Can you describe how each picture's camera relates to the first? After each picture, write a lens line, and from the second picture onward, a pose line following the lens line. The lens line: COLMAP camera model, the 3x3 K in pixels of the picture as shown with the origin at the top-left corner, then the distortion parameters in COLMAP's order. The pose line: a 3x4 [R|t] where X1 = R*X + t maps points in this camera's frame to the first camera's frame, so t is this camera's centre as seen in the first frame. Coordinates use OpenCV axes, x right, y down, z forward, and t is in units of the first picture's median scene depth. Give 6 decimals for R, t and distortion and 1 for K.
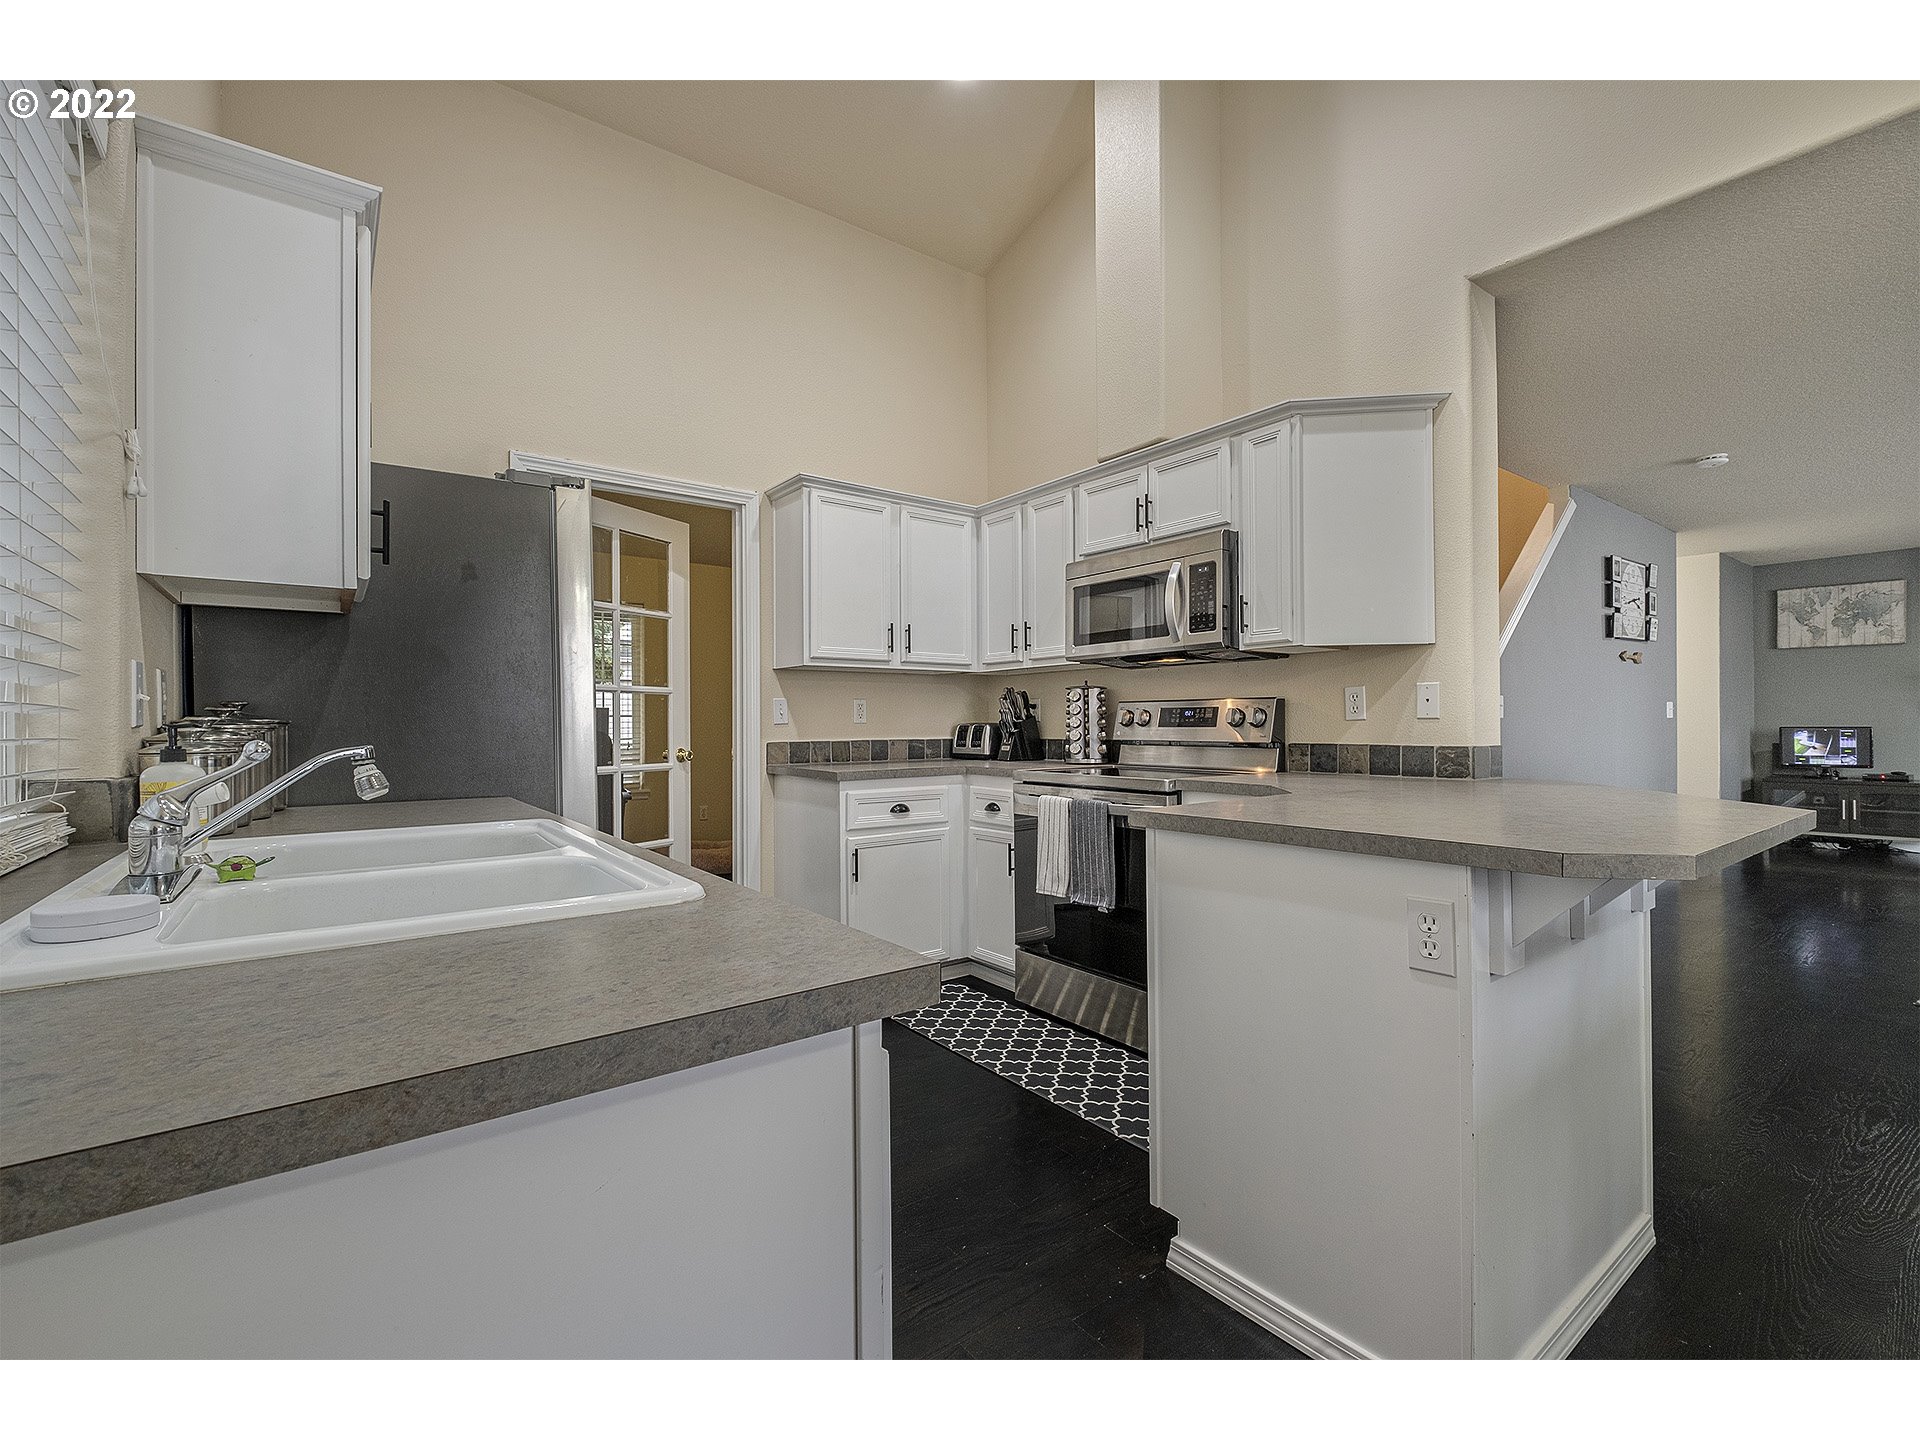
lens RADIAL K [[840.3, 0, 970.2], [0, 840.3, 709.2], [0, 0, 1]] dist [0.000781, -0.004853]
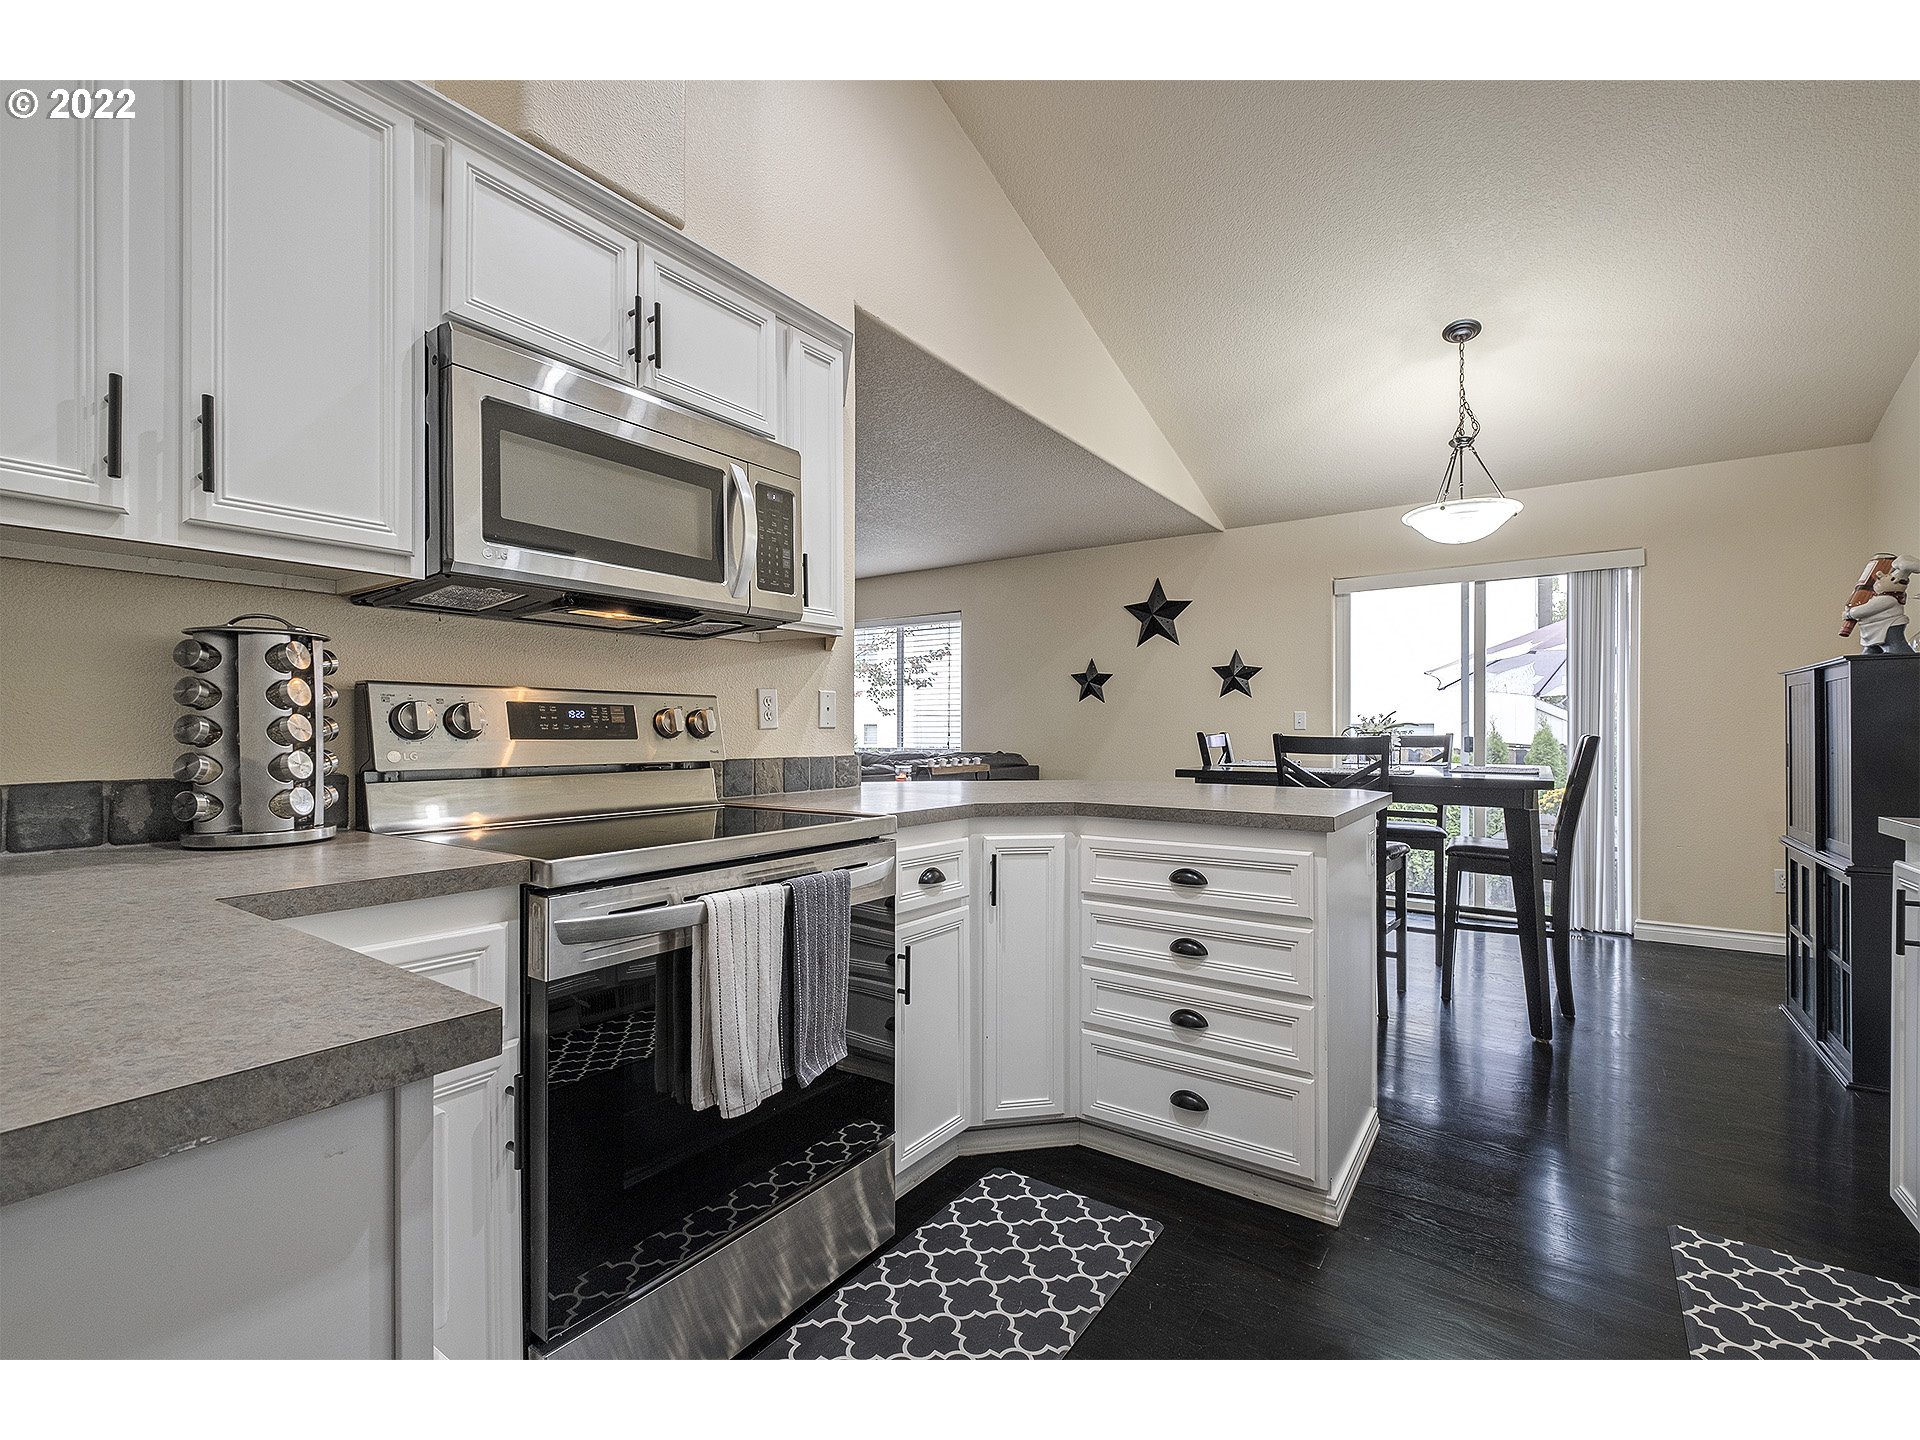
lens RADIAL K [[849.2, 0, 959.8], [0, 849.2, 724.4], [0, 0, 1]] dist [-0.000293, -0.006187]
pose [[-0.310761, 0.013358, 0.950394, -0.315329], [-0.013143, 0.999745, -0.018349, 0.017019], [-0.950397, -0.018193, -0.310507, 0.855234]]
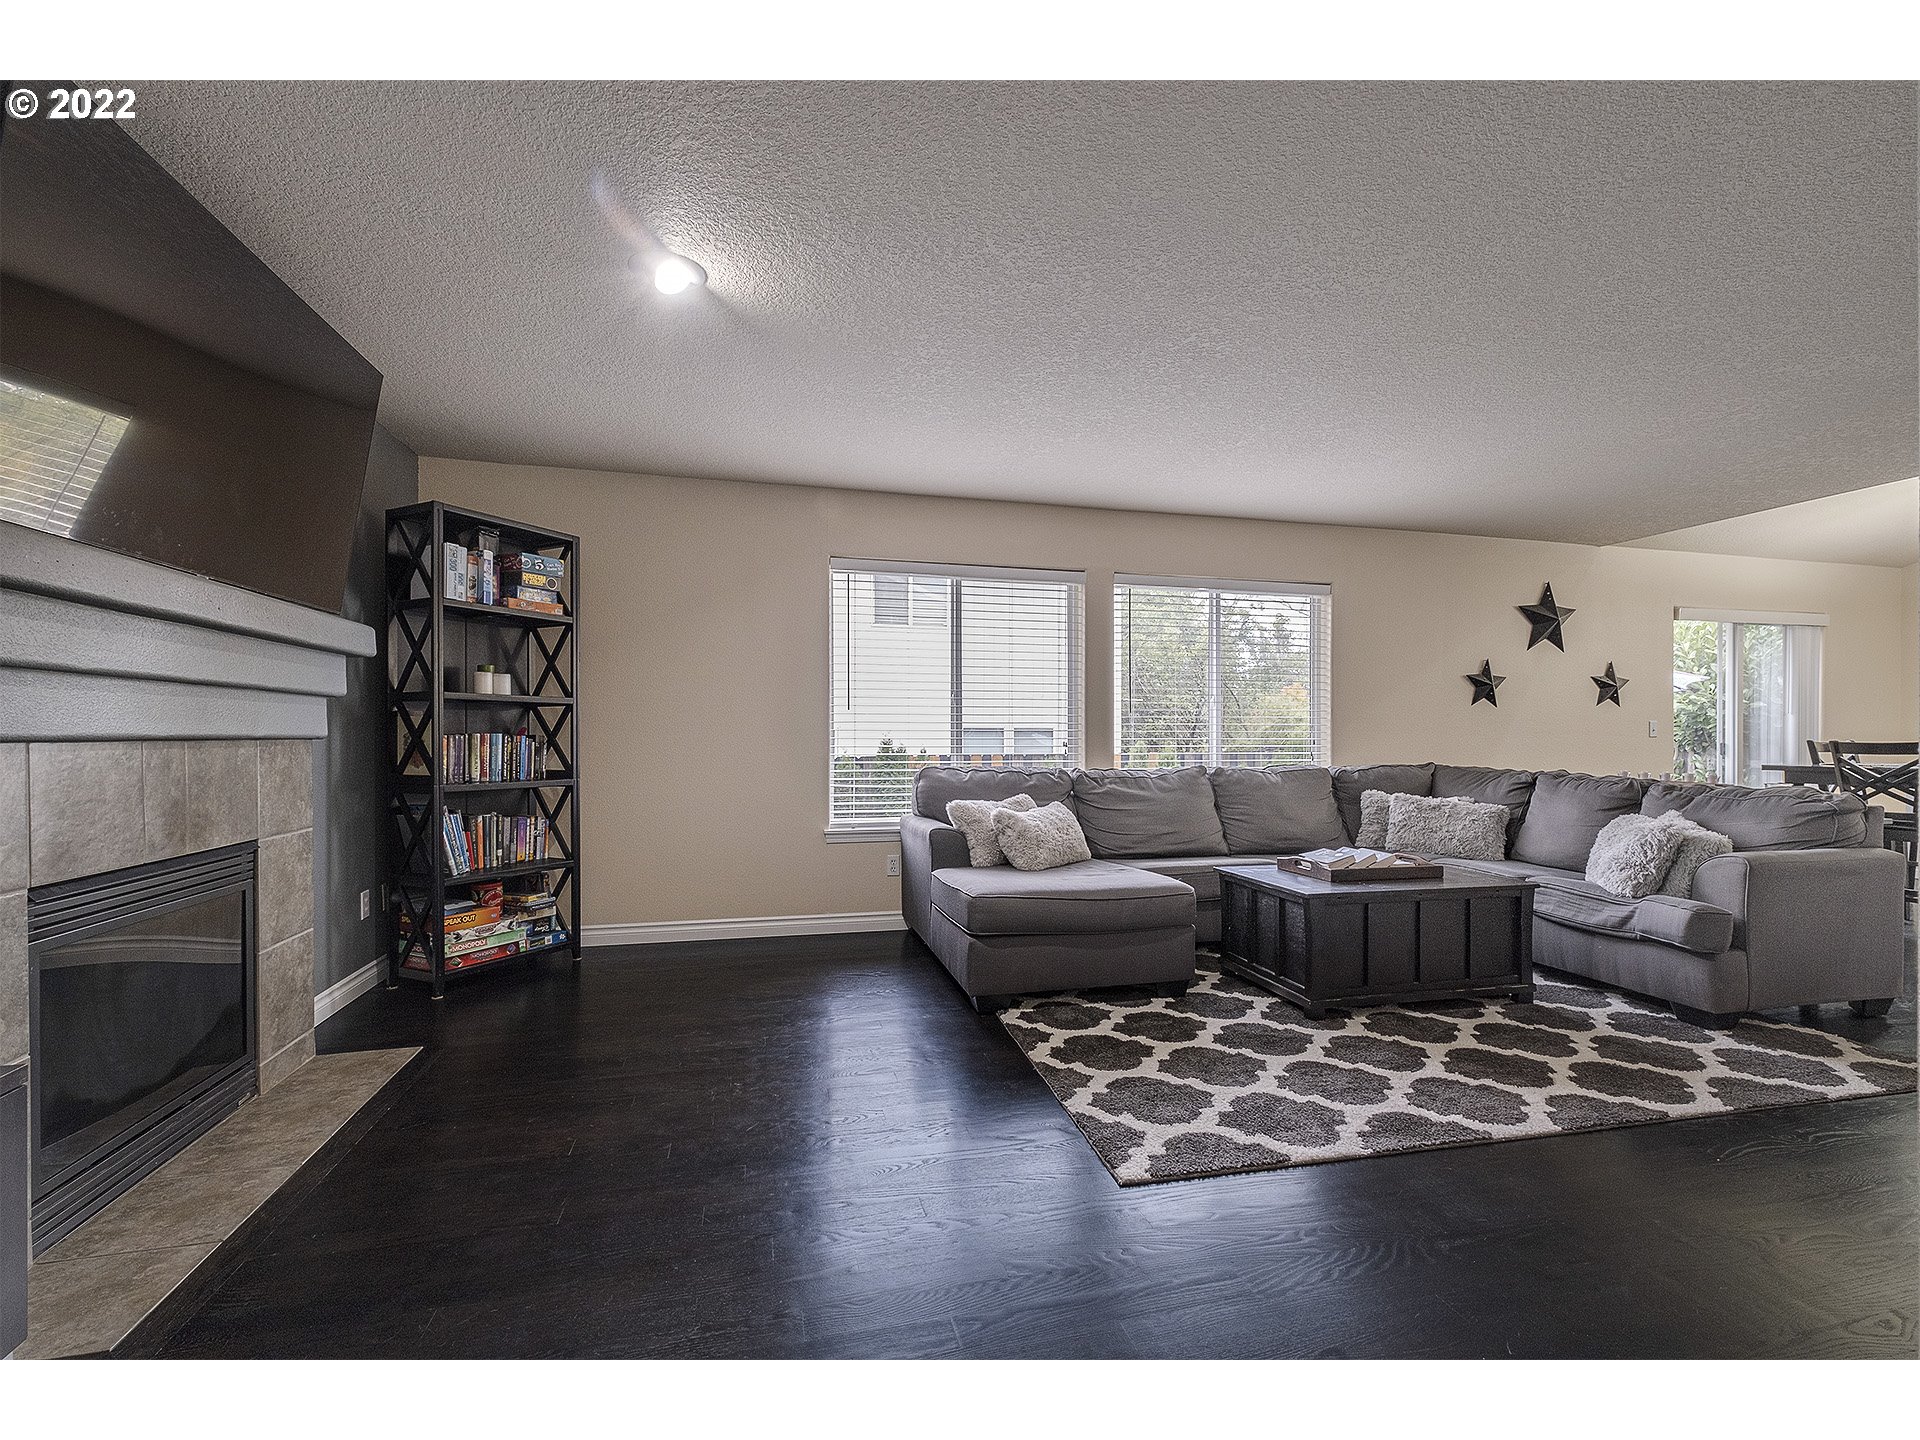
lens RADIAL K [[849.2, 0, 959.8], [0, 849.2, 724.4], [0, 0, 1]] dist [-0.000293, -0.006187]
pose [[-0.919315, 0.011394, 0.393357, 1.524326], [-0.001337, 0.999485, -0.032075, 0.024585], [-0.393520, -0.030013, -0.918826, 1.921012]]
